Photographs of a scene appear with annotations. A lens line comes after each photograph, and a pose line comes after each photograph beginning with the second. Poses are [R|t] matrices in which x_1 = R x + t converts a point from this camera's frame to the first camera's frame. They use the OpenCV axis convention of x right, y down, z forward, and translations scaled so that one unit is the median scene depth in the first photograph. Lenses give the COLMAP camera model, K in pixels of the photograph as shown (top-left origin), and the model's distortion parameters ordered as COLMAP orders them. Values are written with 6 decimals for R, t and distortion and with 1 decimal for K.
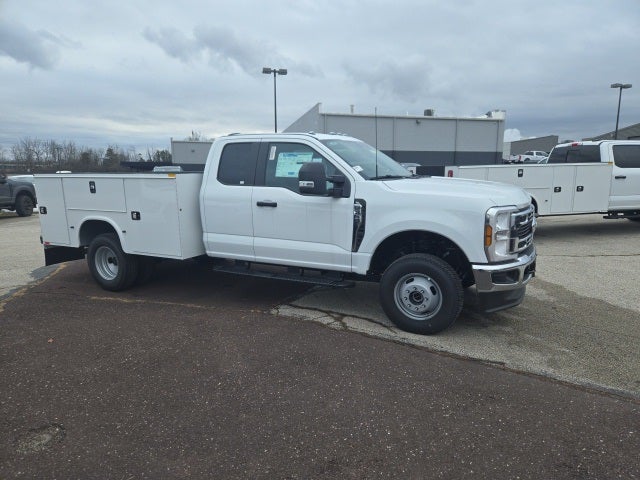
lens RADIAL K [[427.4, 0, 320.0], [0, 427.4, 240.0], [0, 0, 1]] dist [0.064569, -0.053929]
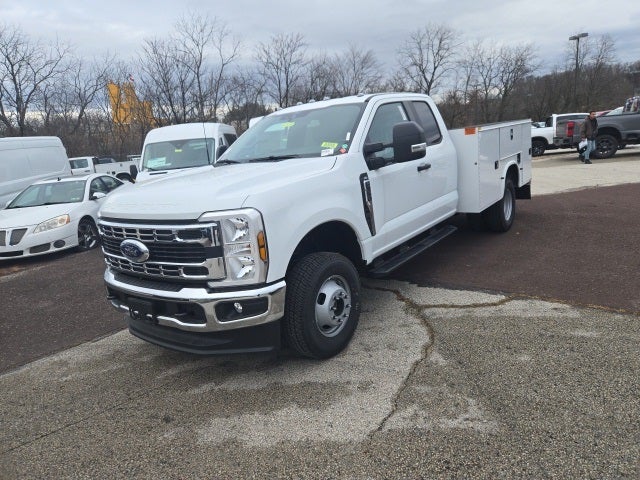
lens RADIAL K [[439.4, 0, 330.3], [0, 439.4, 229.6], [0, 0, 1]] dist [0.058911, -0.051236]
pose [[-0.151963, 0.231388, -0.960920, 1.014920], [-0.059509, 0.968305, 0.242577, -0.232507], [0.986593, 0.094046, -0.133377, 1.277830]]
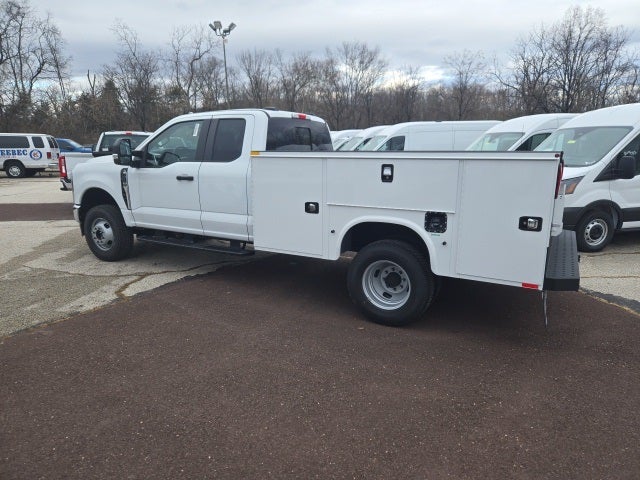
lens RADIAL K [[440.7, 0, 320.7], [0, 440.7, 242.1], [0, 0, 1]] dist [0.064456, -0.055921]
pose [[-0.999147, -0.003346, 0.041155, -0.308446], [0.012220, 0.928104, 0.372121, -0.399496], [-0.039441, 0.372306, -0.927271, 2.381109]]
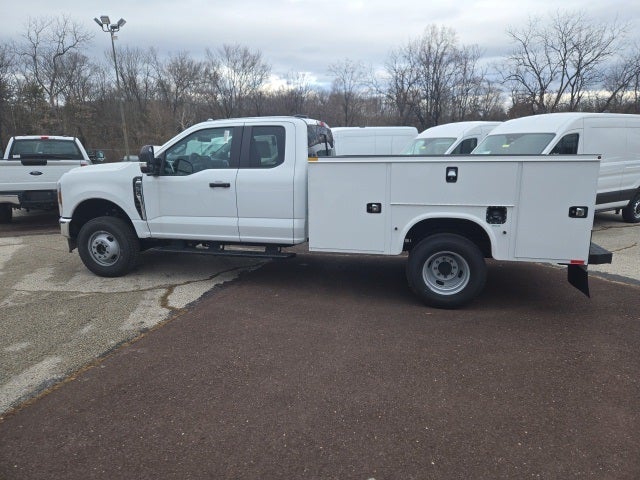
lens RADIAL K [[440.7, 0, 320.7], [0, 440.7, 242.1], [0, 0, 1]] dist [0.064456, -0.055921]
pose [[-0.973349, 0.059942, -0.221357, 0.073369], [-0.025340, 0.931213, 0.363595, -0.413364], [0.227925, 0.359514, -0.904876, 2.408614]]
